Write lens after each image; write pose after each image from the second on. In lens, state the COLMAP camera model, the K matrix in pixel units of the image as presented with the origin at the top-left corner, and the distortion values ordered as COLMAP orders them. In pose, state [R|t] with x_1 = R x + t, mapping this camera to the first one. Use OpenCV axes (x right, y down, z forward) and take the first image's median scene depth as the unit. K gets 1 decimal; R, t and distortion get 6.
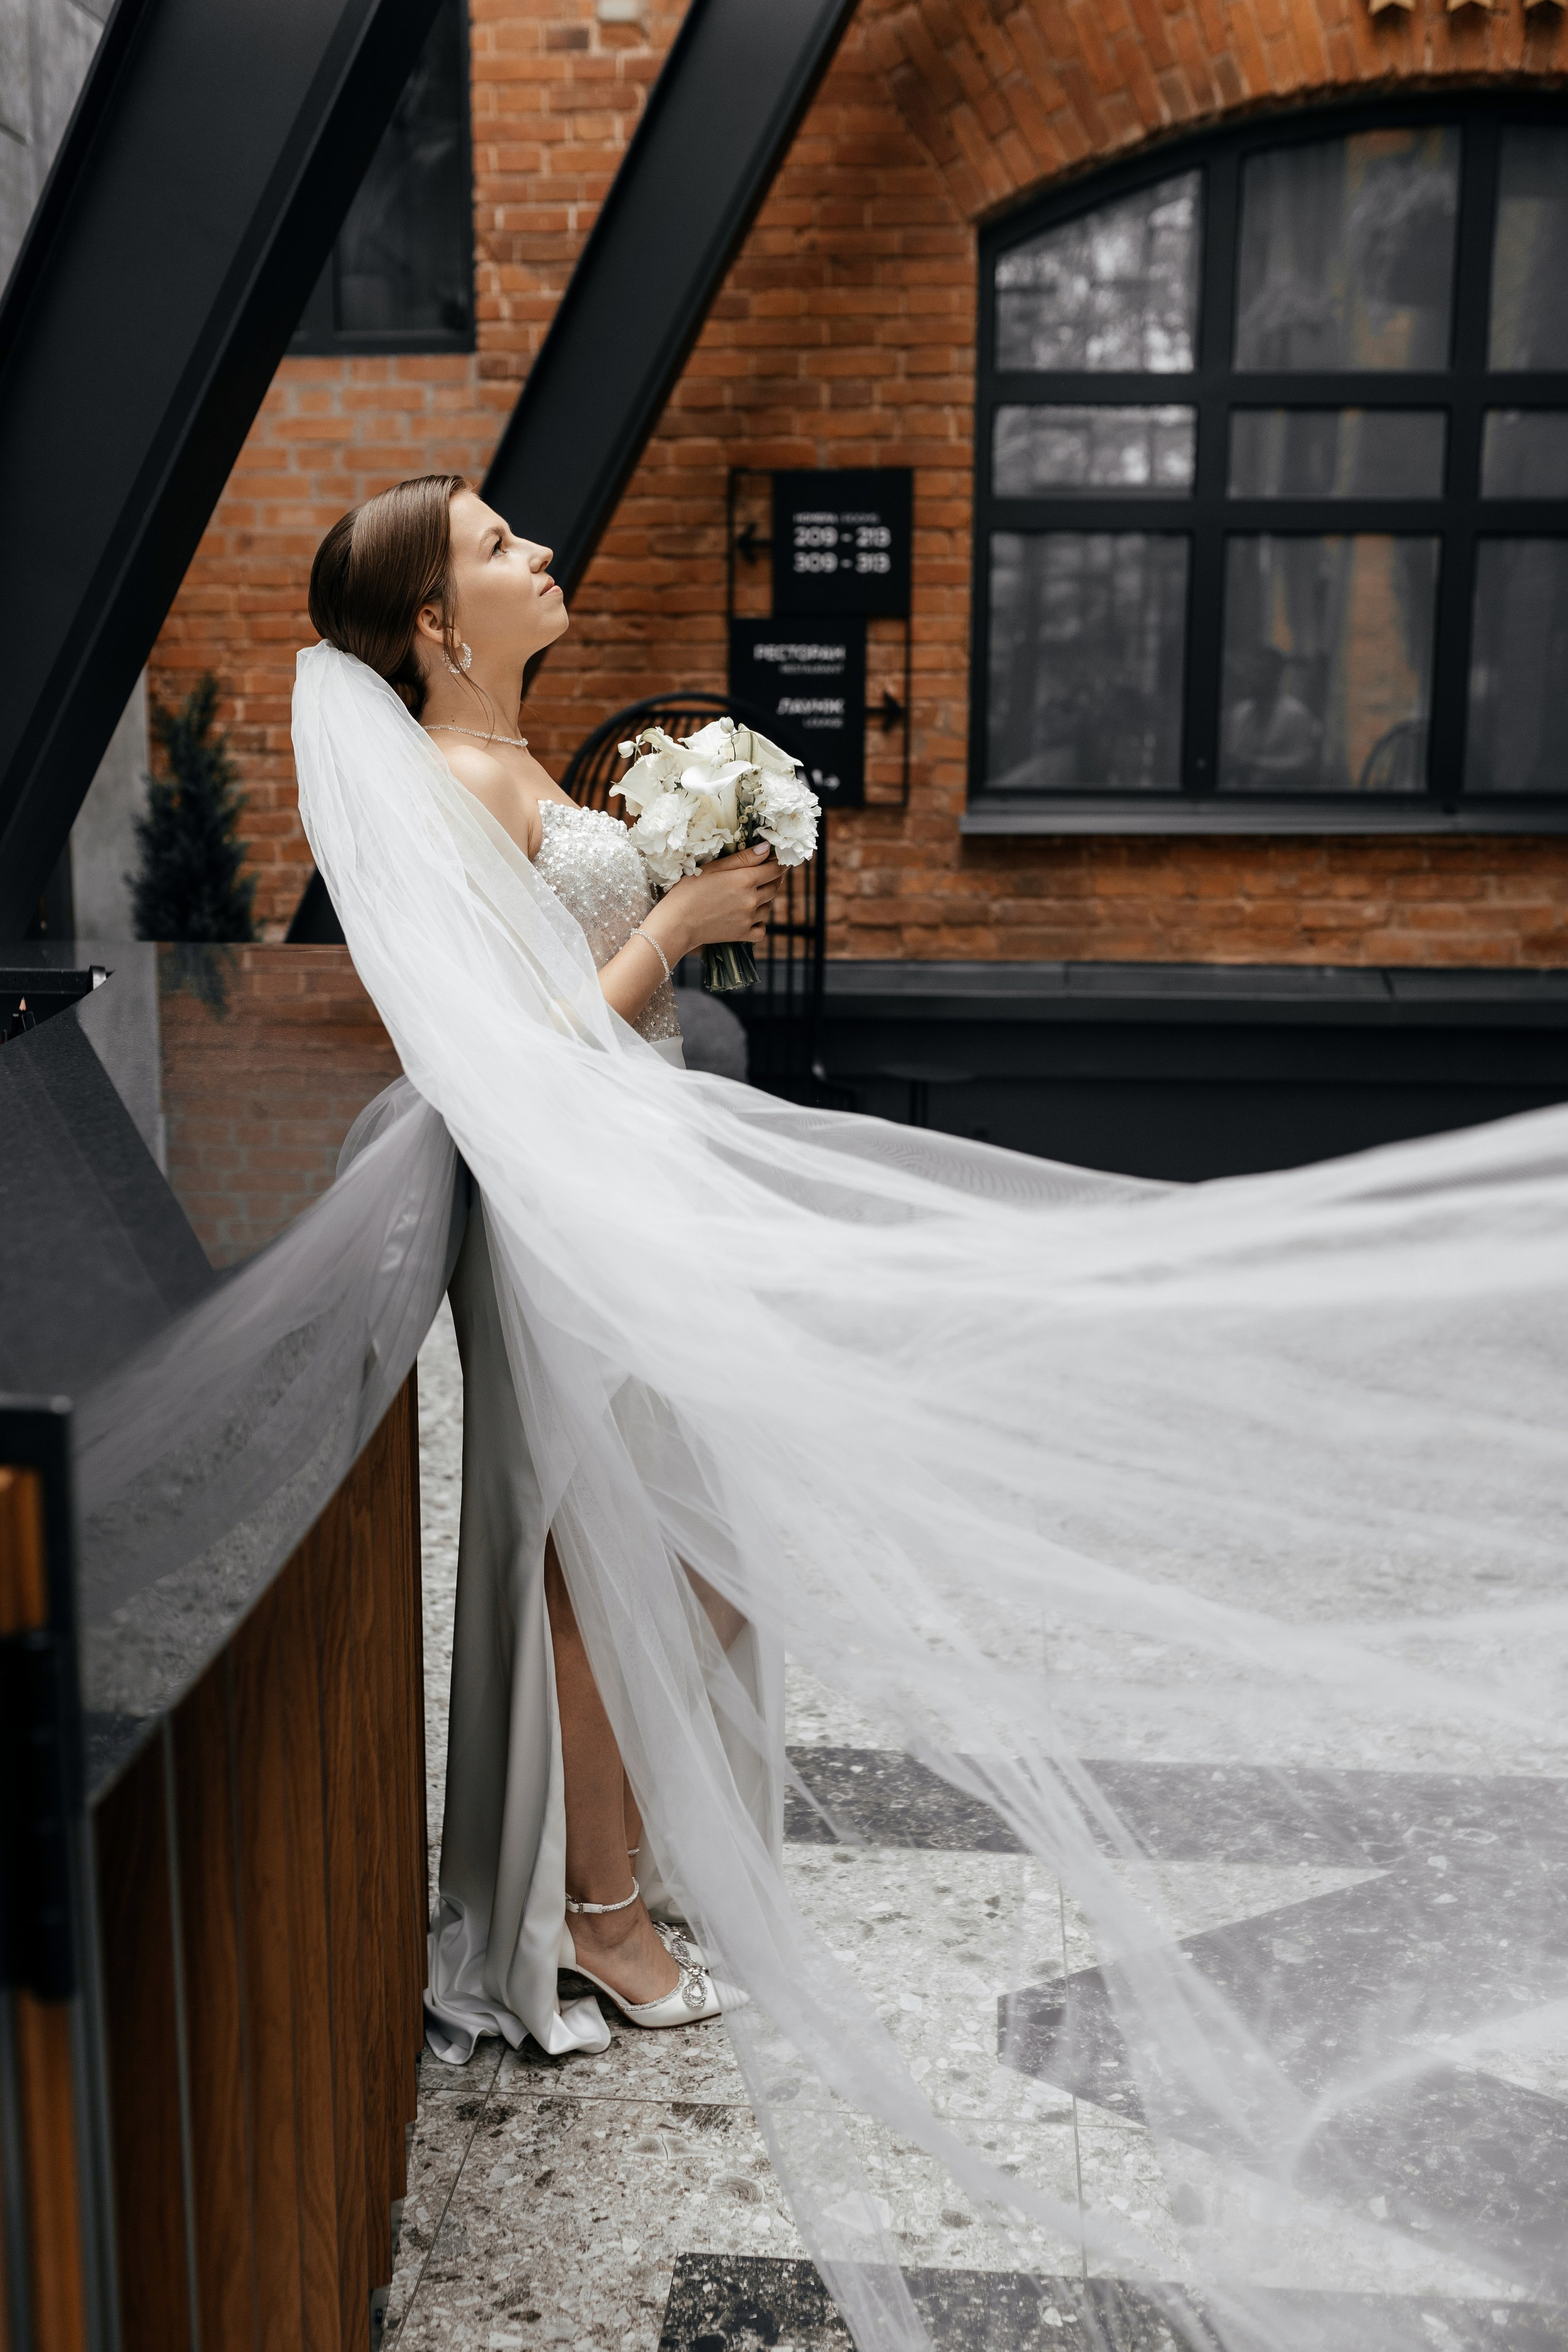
lens RADIAL K [[2259.9, 0, 783.7], [0, 2259.9, 1181.2], [0, 0, 1]] dist [-0.042186, 0.043656]
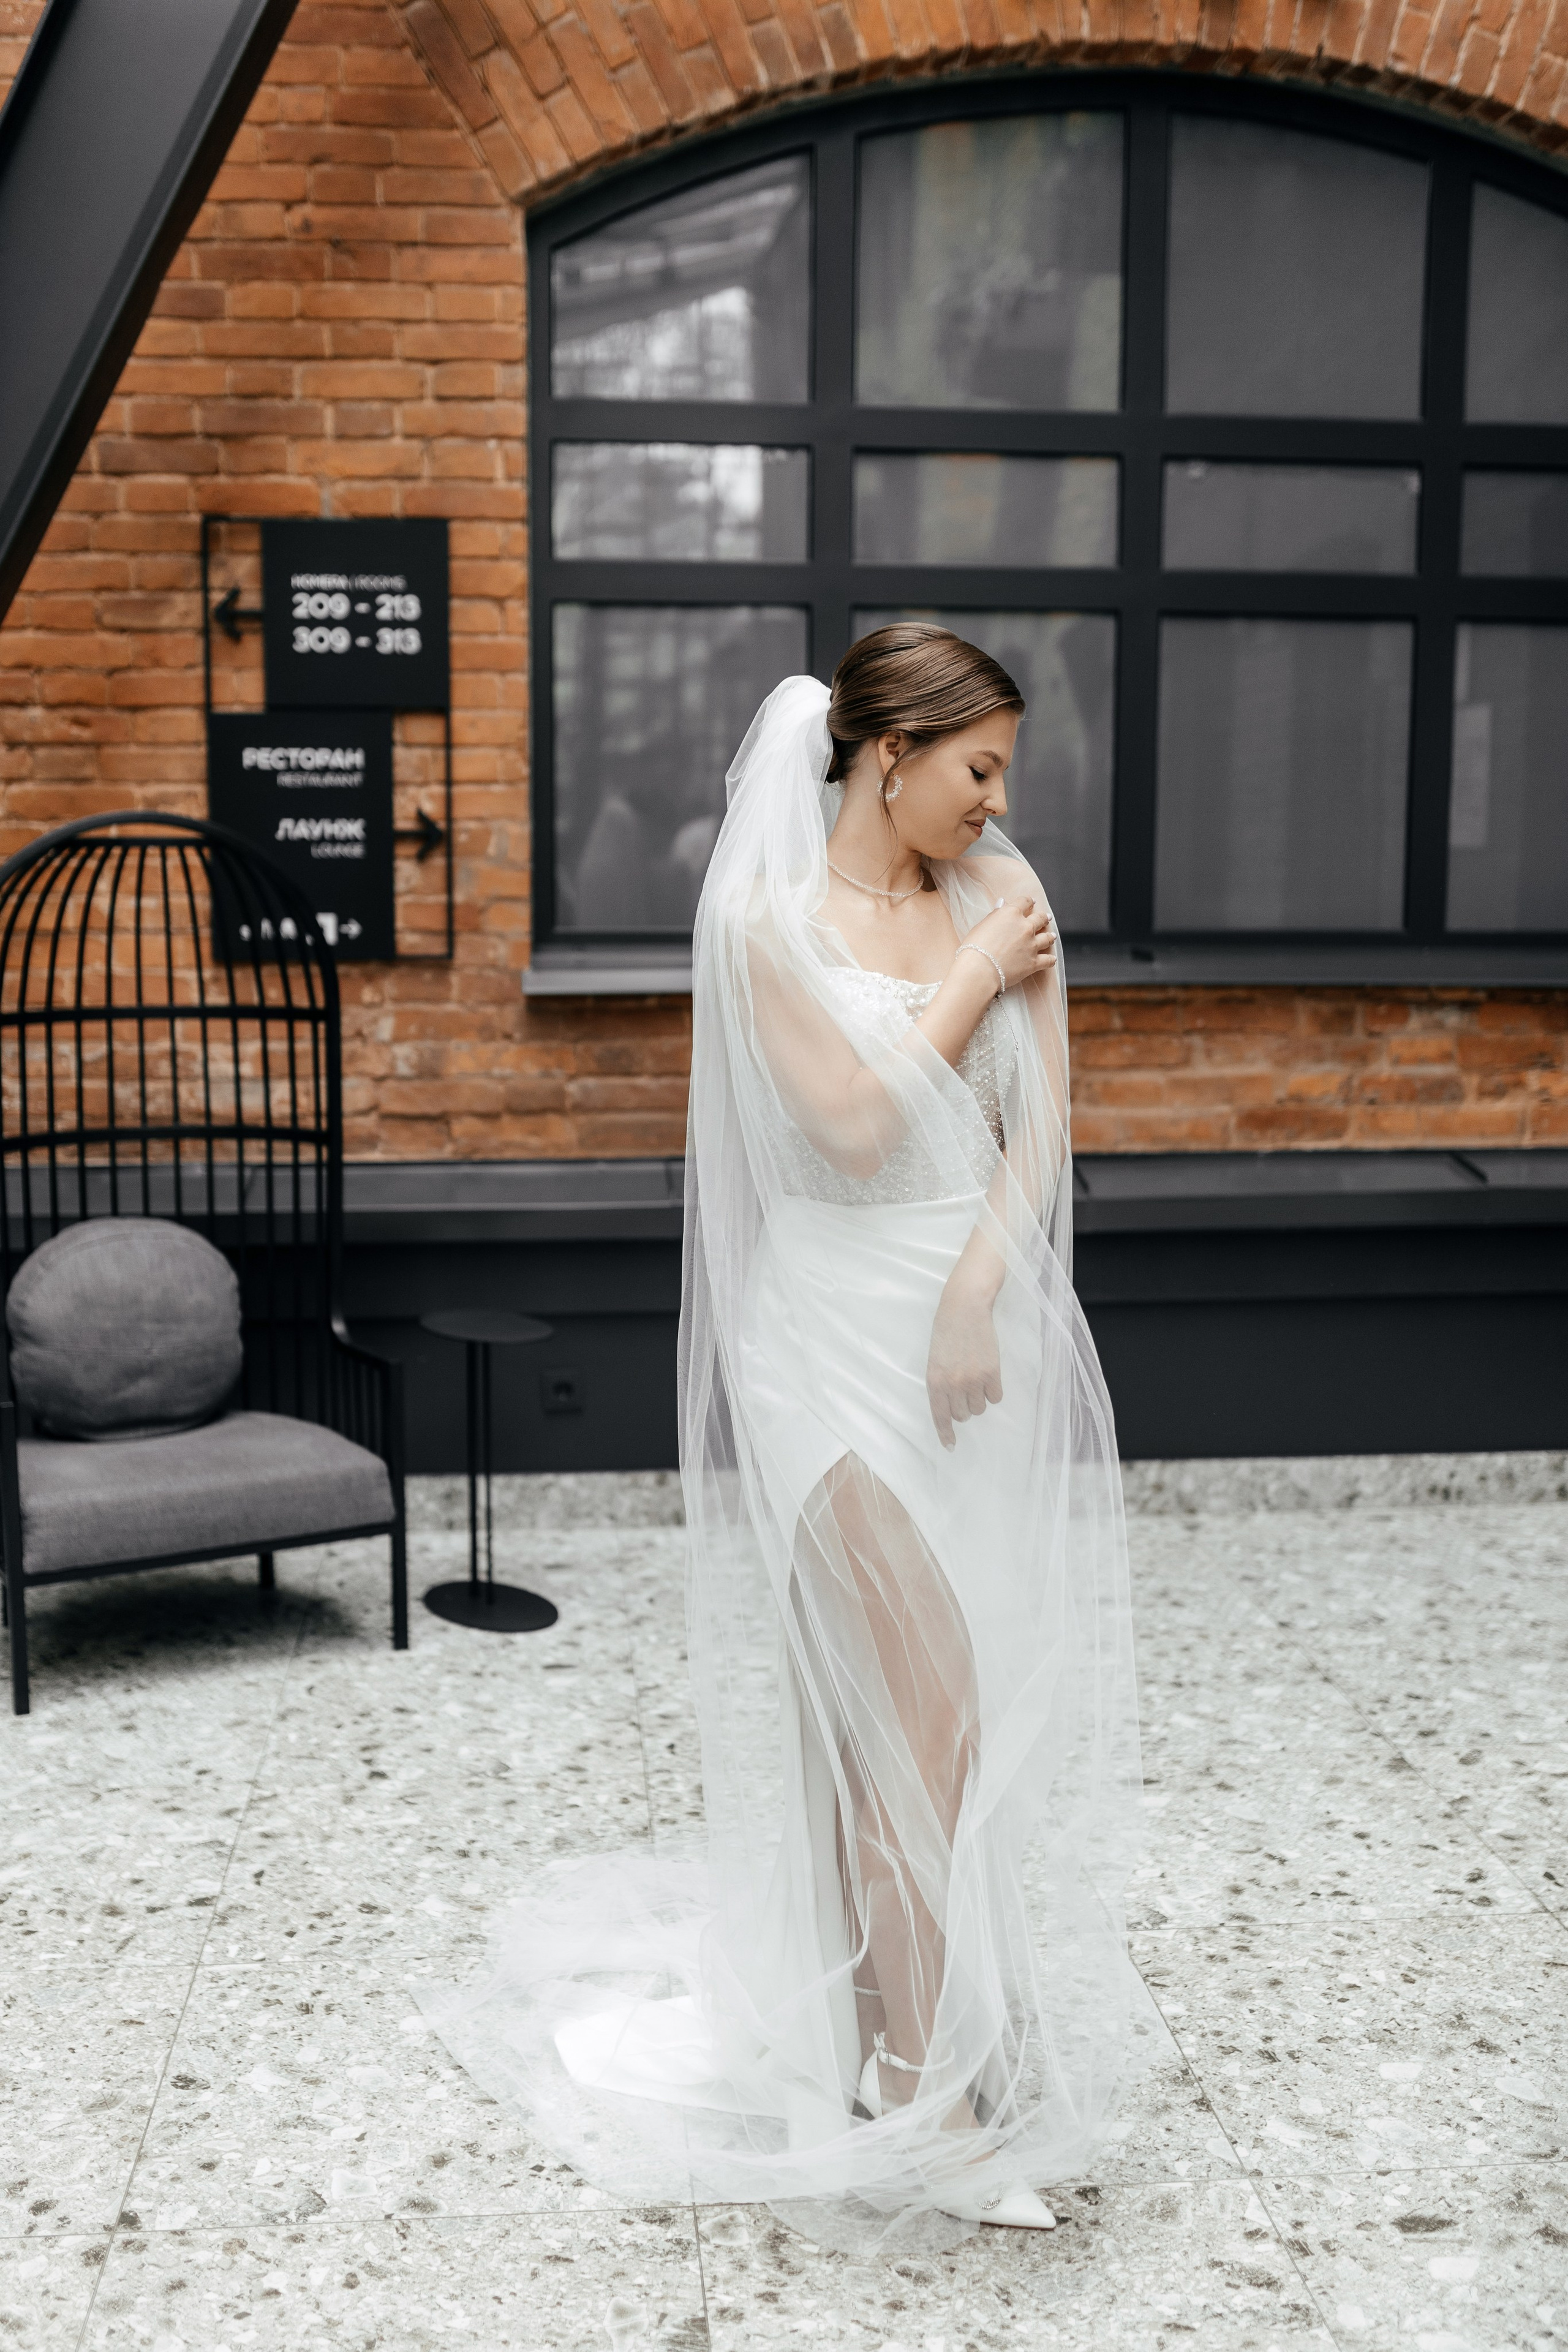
lens RADIAL K [[2418.7, 0, 778.7], [0, 2418.7, 1173.3], [0, 0, 1]] dist [-0.071952, 0.114847]
pose [[0.983422, -0.027485, 0.179237, 0.015369], [0.037075, 0.998042, -0.050380, -0.050434], [-0.177501, 0.056190, 0.982515, 0.192606]]
